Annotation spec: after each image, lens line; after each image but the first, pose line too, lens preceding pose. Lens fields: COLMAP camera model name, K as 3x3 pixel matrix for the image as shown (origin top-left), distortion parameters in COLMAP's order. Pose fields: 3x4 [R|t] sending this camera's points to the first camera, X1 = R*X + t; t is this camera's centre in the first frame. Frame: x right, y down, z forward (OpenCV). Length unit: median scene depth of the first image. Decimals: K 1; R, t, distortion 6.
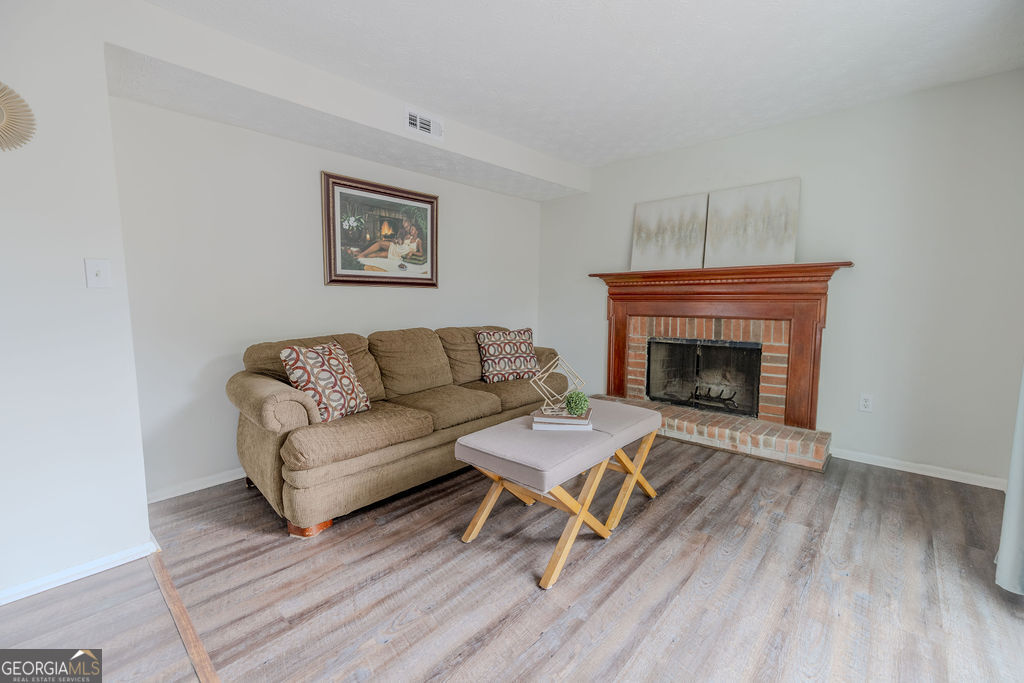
lens RADIAL K [[422.8, 0, 512.0], [0, 422.8, 341.5], [0, 0, 1]] dist [0.001021, -0.000056]
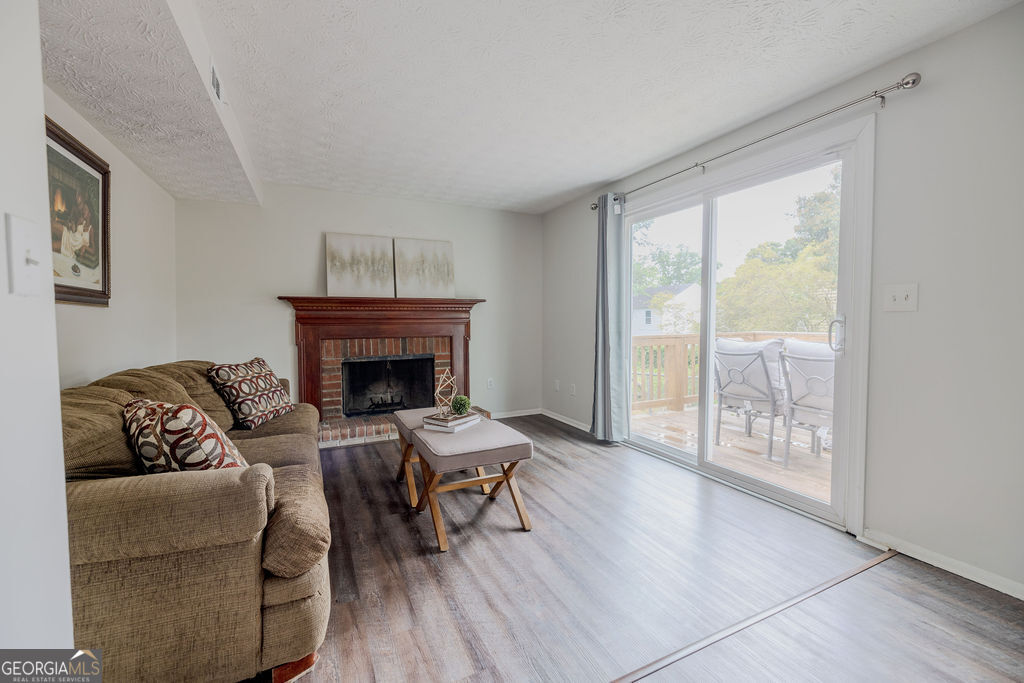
lens RADIAL K [[422.8, 0, 512.0], [0, 422.8, 341.5], [0, 0, 1]] dist [0.001021, -0.000056]
pose [[0.376038, -0.046174, 0.925453, -0.573609], [0.099424, 0.995002, 0.009246, -0.023007], [-0.921255, 0.088535, 0.378749, 0.227746]]
